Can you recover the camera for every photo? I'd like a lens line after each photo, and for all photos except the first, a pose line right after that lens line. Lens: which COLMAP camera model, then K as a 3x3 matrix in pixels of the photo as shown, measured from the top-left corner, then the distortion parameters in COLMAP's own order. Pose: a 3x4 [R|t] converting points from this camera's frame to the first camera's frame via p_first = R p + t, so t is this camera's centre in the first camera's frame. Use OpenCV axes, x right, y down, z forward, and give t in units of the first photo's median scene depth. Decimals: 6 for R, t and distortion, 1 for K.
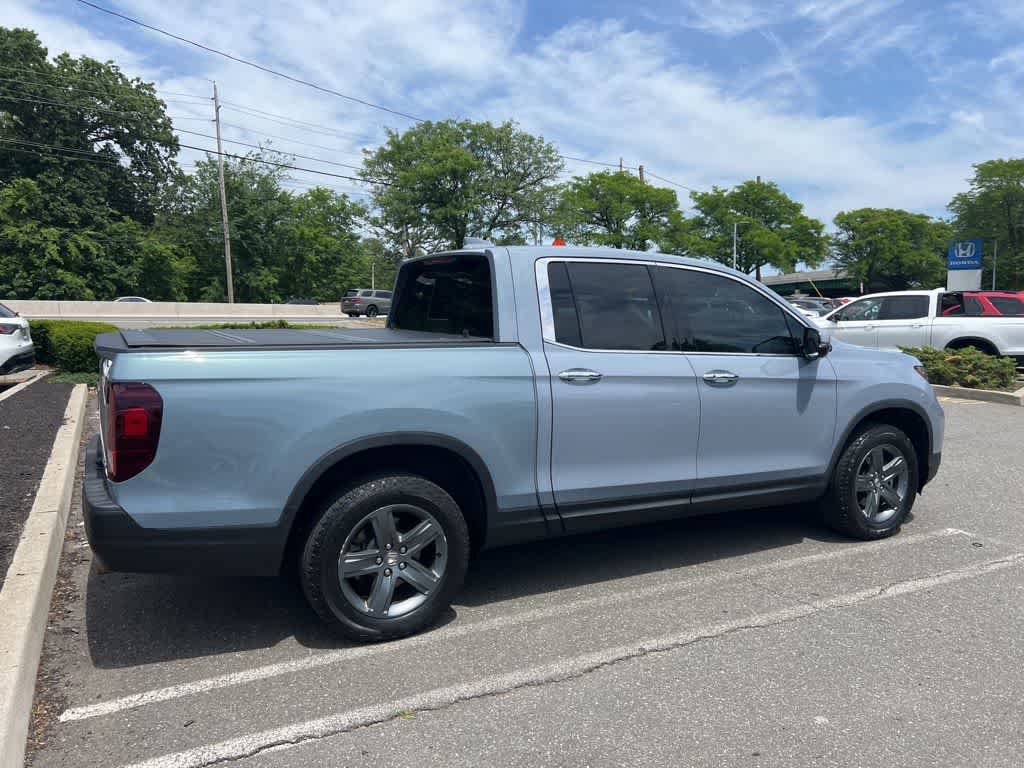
lens RADIAL K [[758.6, 0, 510.1], [0, 758.6, 384.2], [0, 0, 1]] dist [0.061123, -0.064242]
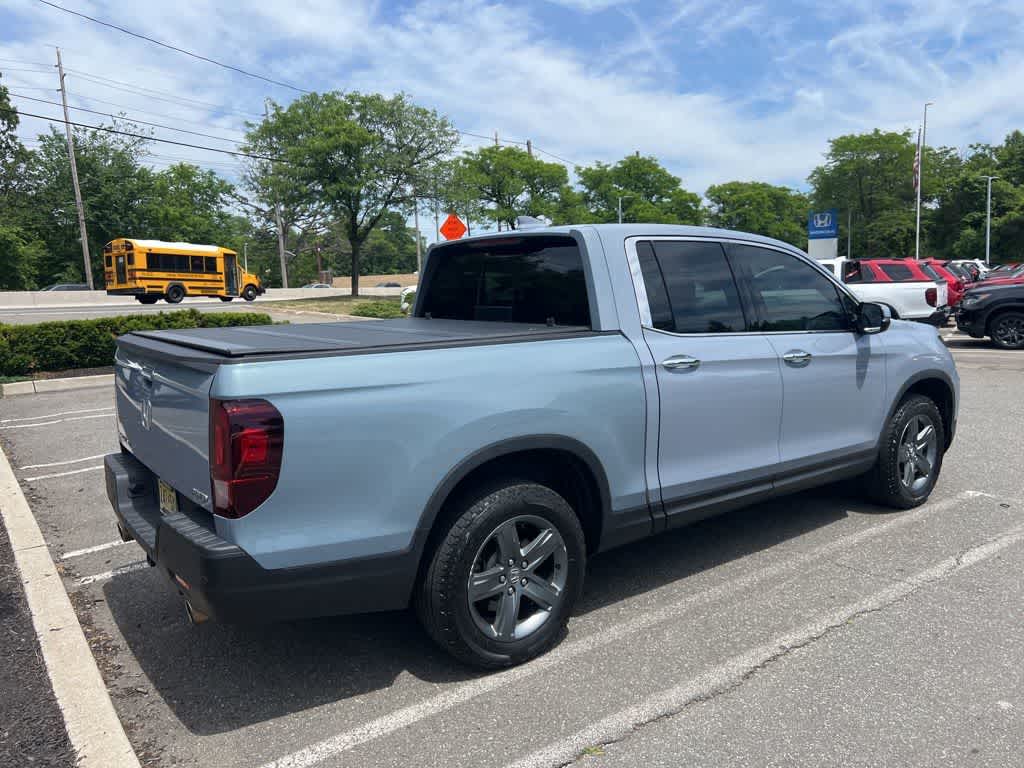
lens RADIAL K [[759.8, 0, 511.0], [0, 759.8, 383.6], [0, 0, 1]] dist [0.055873, -0.055779]
pose [[0.986991, -0.049499, 0.152965, -0.026219], [0.045040, 0.998457, 0.032484, -0.002588], [-0.154337, -0.025172, 0.987698, 0.010106]]
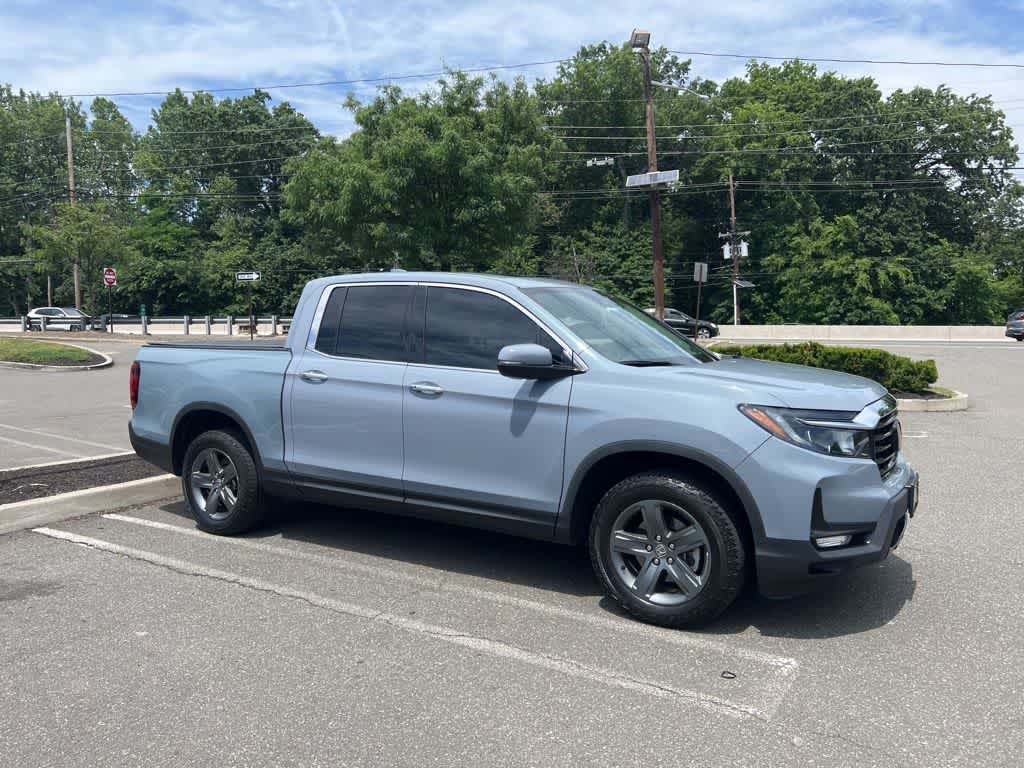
lens RADIAL K [[766.3, 0, 516.0], [0, 766.3, 386.3], [0, 0, 1]] dist [0.048253, -0.051653]
pose [[0.520421, 0.059827, -0.851812, 0.137825], [-0.085490, 0.996181, 0.017736, -0.004647], [0.849620, 0.063591, 0.523548, 0.061810]]
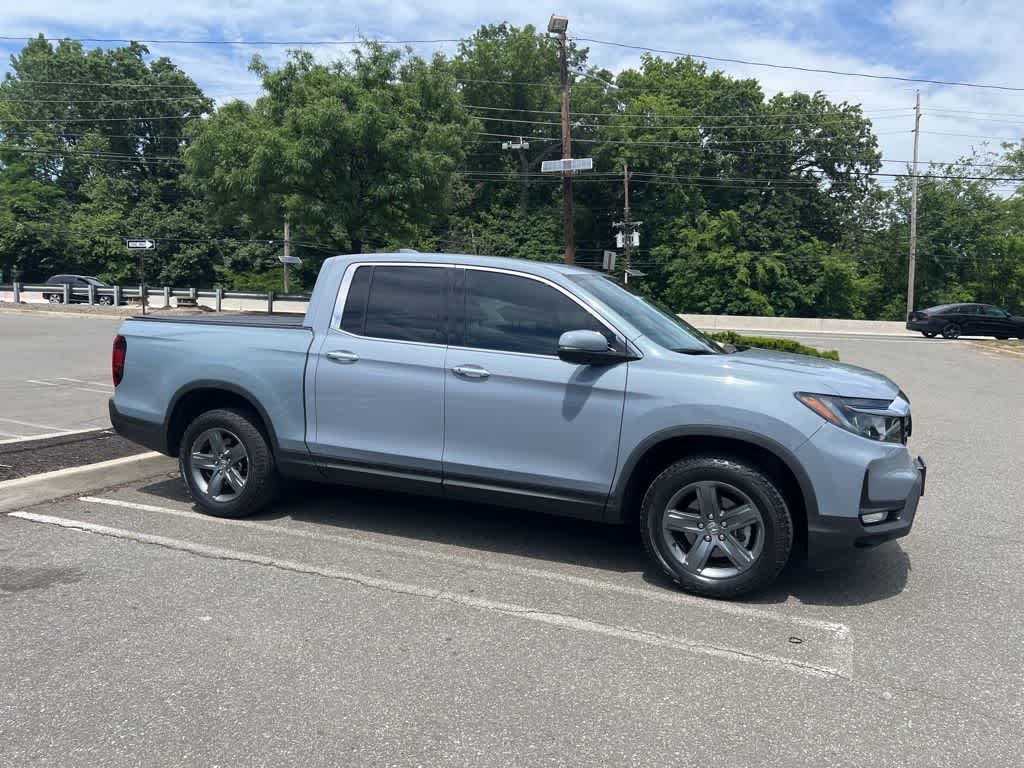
lens RADIAL K [[762.6, 0, 516.0], [0, 762.6, 395.9], [0, 0, 1]] dist [0.051675, -0.054325]
pose [[0.639427, 0.099352, -0.762405, 0.125357], [-0.106613, 0.993494, 0.040050, -0.002744], [0.761424, 0.055673, 0.645859, 0.041003]]
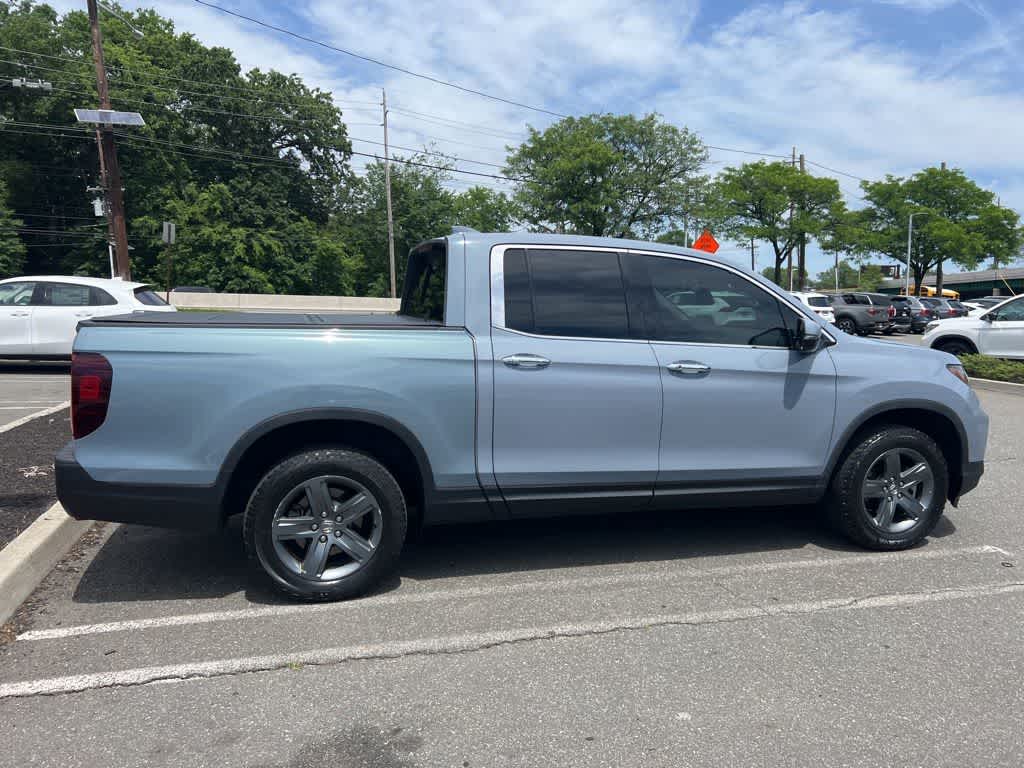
lens RADIAL K [[759.8, 0, 511.0], [0, 759.8, 383.6], [0, 0, 1]] dist [0.055873, -0.055779]
pose [[0.978709, 0.032424, -0.202678, 0.028010], [-0.031712, 0.999474, 0.006757, 0.001282], [0.202790, -0.000186, 0.979222, 0.000473]]
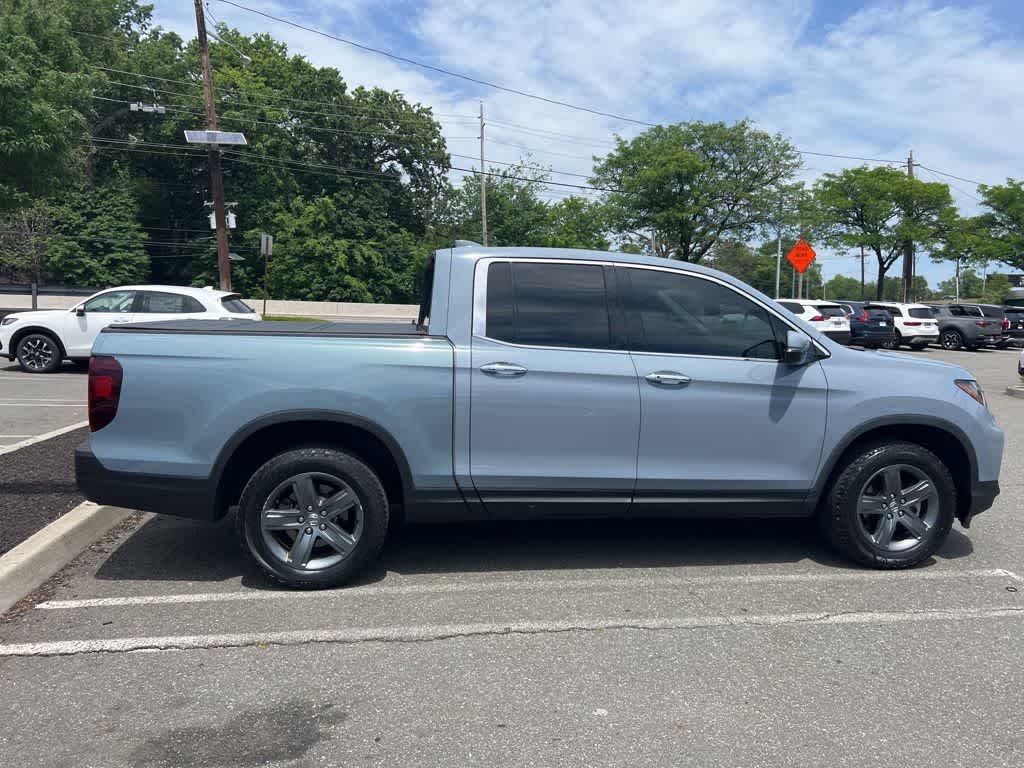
lens RADIAL K [[759.5, 0, 513.2], [0, 759.5, 384.7], [0, 0, 1]] dist [0.056368, -0.055100]
pose [[0.945656, 0.047621, -0.321662, 0.044878], [-0.049838, 0.998756, 0.001343, 0.000860], [0.321326, 0.014761, 0.946854, 0.000260]]
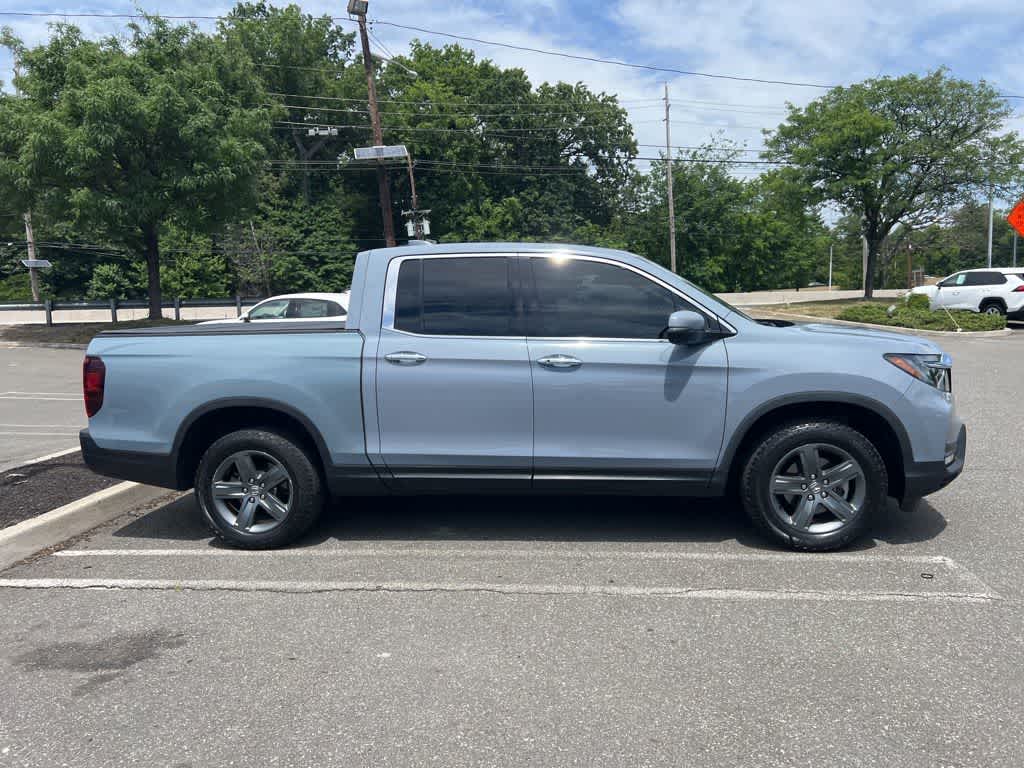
lens RADIAL K [[762.6, 0, 516.0], [0, 762.6, 395.9], [0, 0, 1]] dist [0.051675, -0.054325]
pose [[0.830309, 0.039023, -0.555936, 0.089447], [-0.022584, 0.999082, 0.036398, 0.000126], [0.556846, -0.017667, 0.830428, 0.011985]]
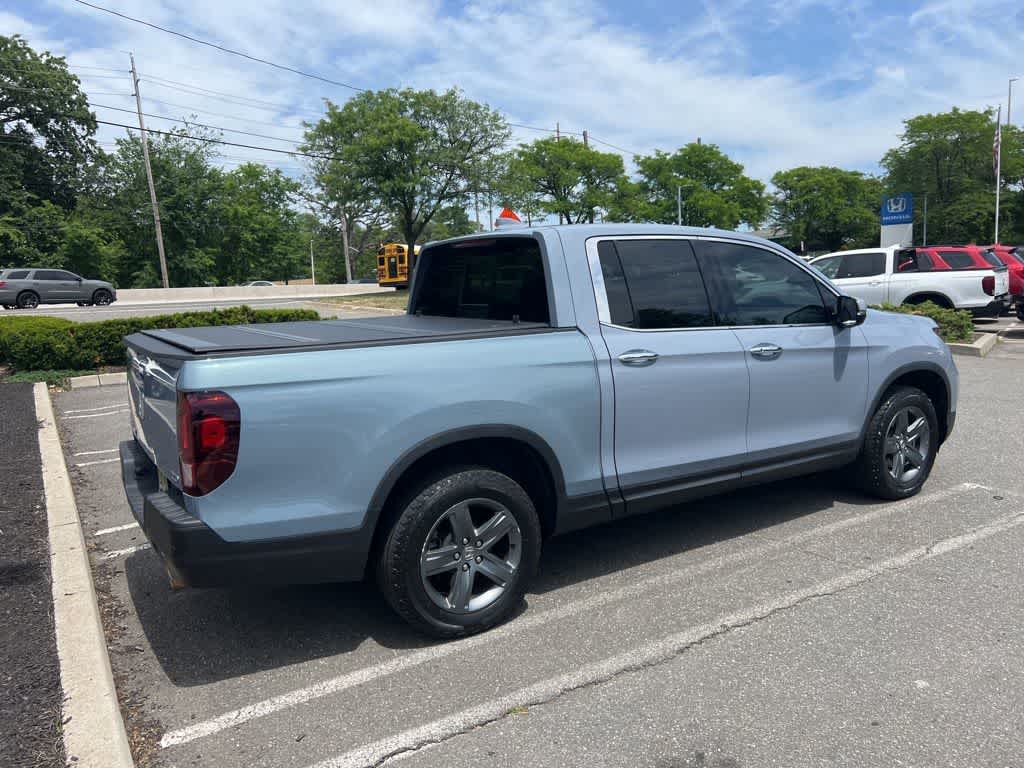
lens RADIAL K [[760.2, 0, 510.4], [0, 760.2, 393.6], [0, 0, 1]] dist [0.055437, -0.056139]
pose [[0.996217, -0.053001, 0.068868, -0.014491], [0.049543, 0.997470, 0.050989, -0.002228], [-0.071396, -0.047384, 0.996322, 0.002355]]
